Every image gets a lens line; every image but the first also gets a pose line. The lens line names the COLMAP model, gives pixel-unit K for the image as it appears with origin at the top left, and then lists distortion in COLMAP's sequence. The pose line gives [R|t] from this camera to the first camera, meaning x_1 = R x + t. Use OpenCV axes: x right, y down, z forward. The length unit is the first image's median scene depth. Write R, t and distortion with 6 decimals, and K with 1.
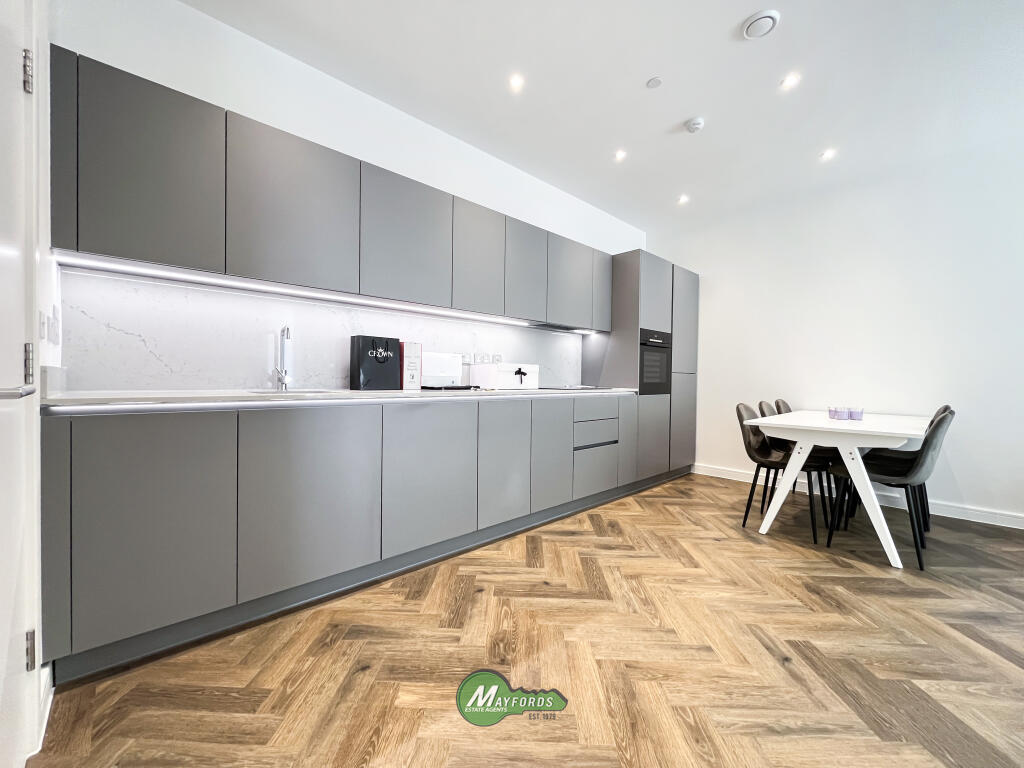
lens RADIAL K [[412.0, 0, 512.0], [0, 412.0, 384.0], [0, 0, 1]] dist [-0.002467, -0.000027]
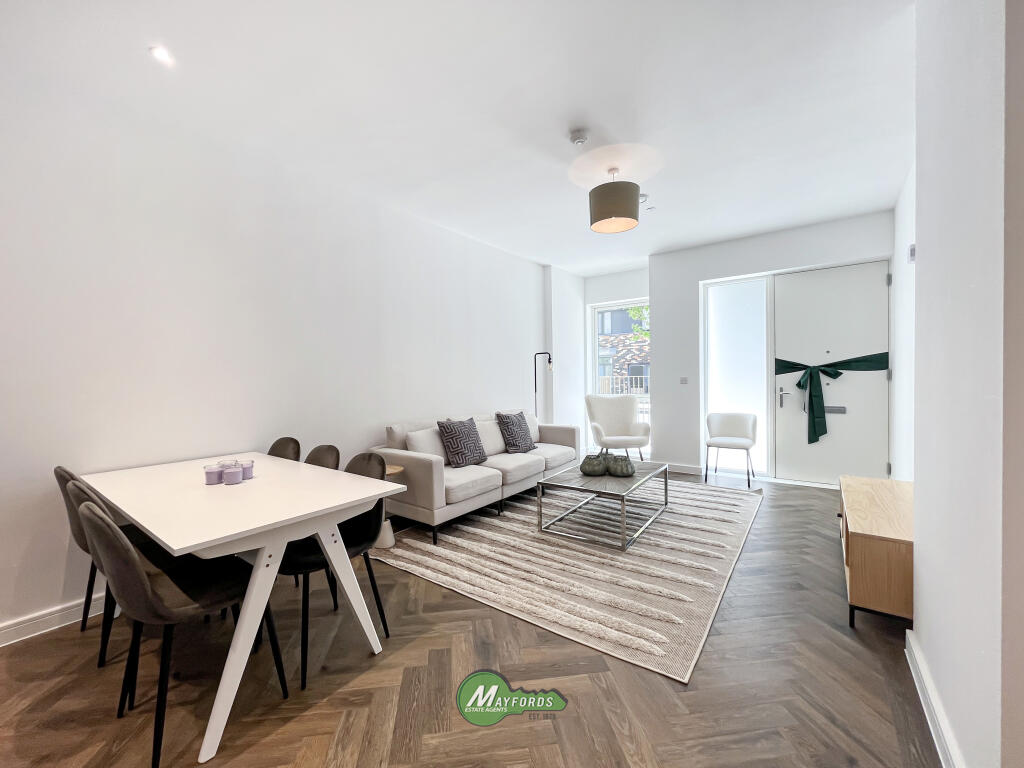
lens RADIAL K [[412.0, 0, 512.0], [0, 412.0, 384.0], [0, 0, 1]] dist [-0.002467, -0.000027]
pose [[-0.172663, -0.025549, 0.984650, 0.106517], [0.021481, 0.999328, 0.029696, -0.123178], [-0.984747, 0.026278, -0.171998, 0.984901]]
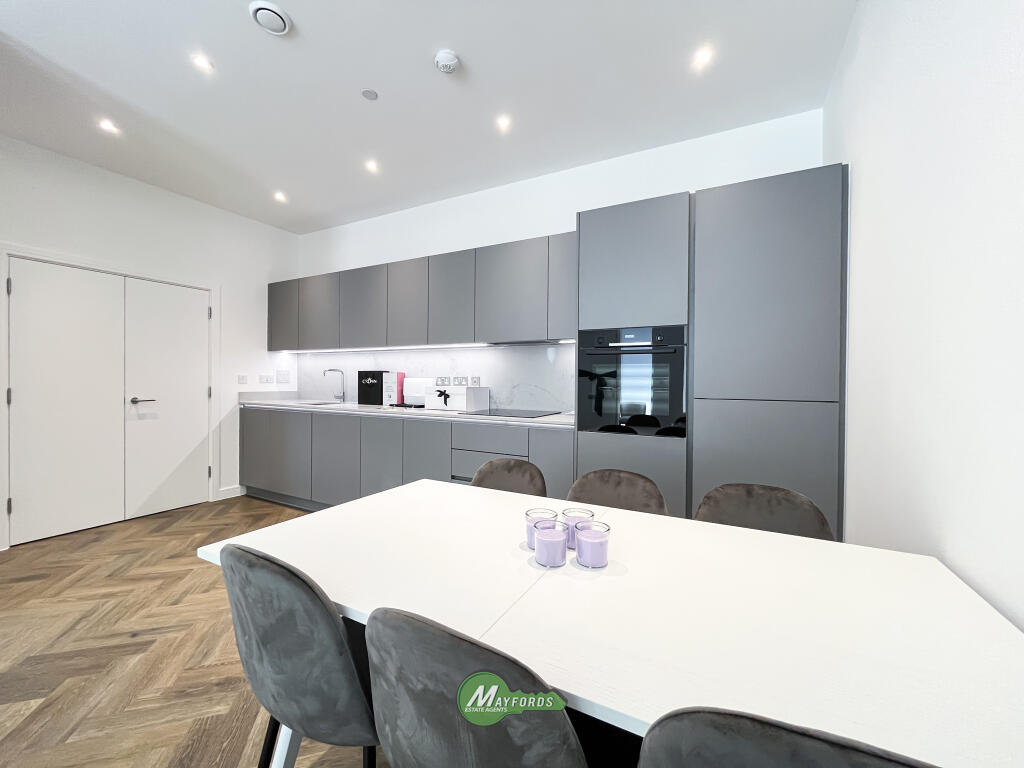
lens RADIAL K [[412.0, 0, 512.0], [0, 412.0, 384.0], [0, 0, 1]] dist [-0.002467, -0.000027]
pose [[0.319716, -0.001745, -0.947512, 1.670569], [-0.018939, 0.999787, -0.008232, -0.076379], [0.947324, 0.020577, 0.319615, 1.261644]]
